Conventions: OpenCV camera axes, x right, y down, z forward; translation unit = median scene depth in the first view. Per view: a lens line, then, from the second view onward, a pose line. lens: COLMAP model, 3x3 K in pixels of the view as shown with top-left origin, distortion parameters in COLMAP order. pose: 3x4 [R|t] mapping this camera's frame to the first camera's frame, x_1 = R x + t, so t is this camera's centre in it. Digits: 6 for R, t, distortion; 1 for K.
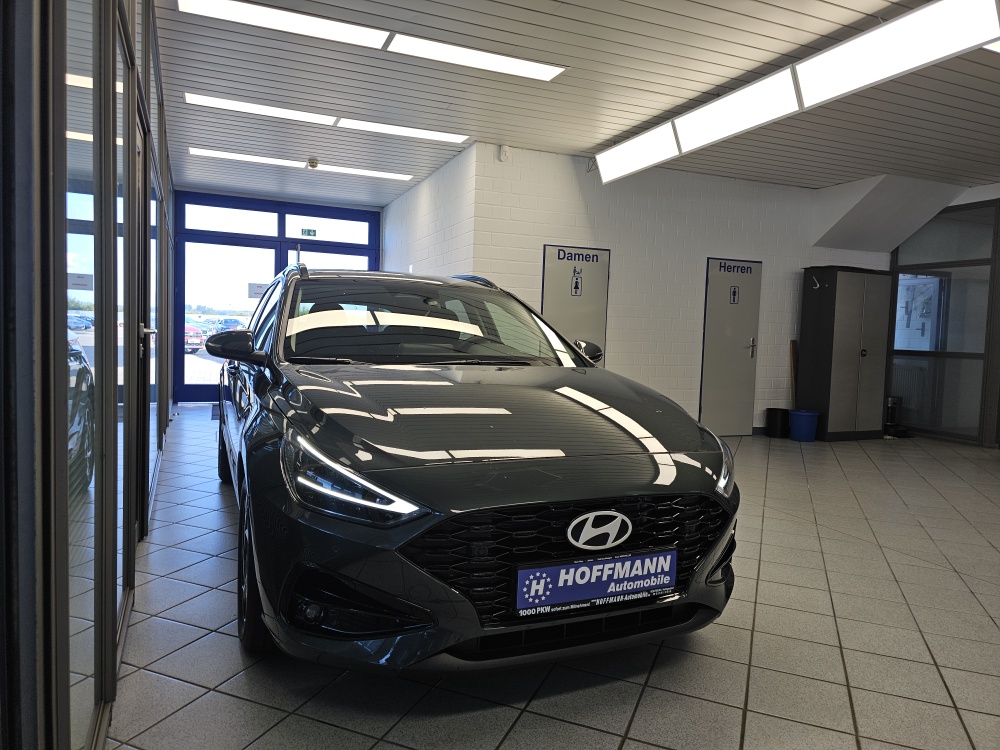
lens RADIAL K [[683.8, 0, 502.5], [0, 683.8, 379.2], [0, 0, 1]] dist [0.047941, -0.054518]
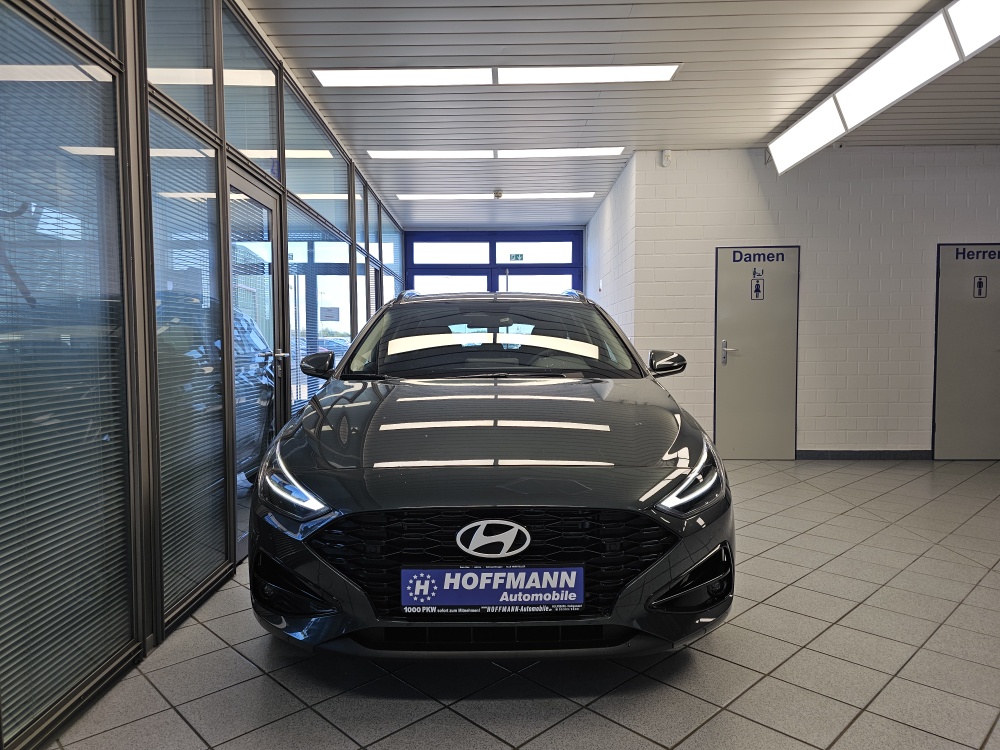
lens RADIAL K [[683.8, 0, 491.6], [0, 683.8, 383.9], [0, 0, 1]] dist [0.047941, -0.054518]
pose [[0.913122, -0.015025, -0.407408, 0.261848], [0.008790, 0.999814, -0.017171, 0.003876], [0.407591, 0.012099, 0.913085, 0.032770]]
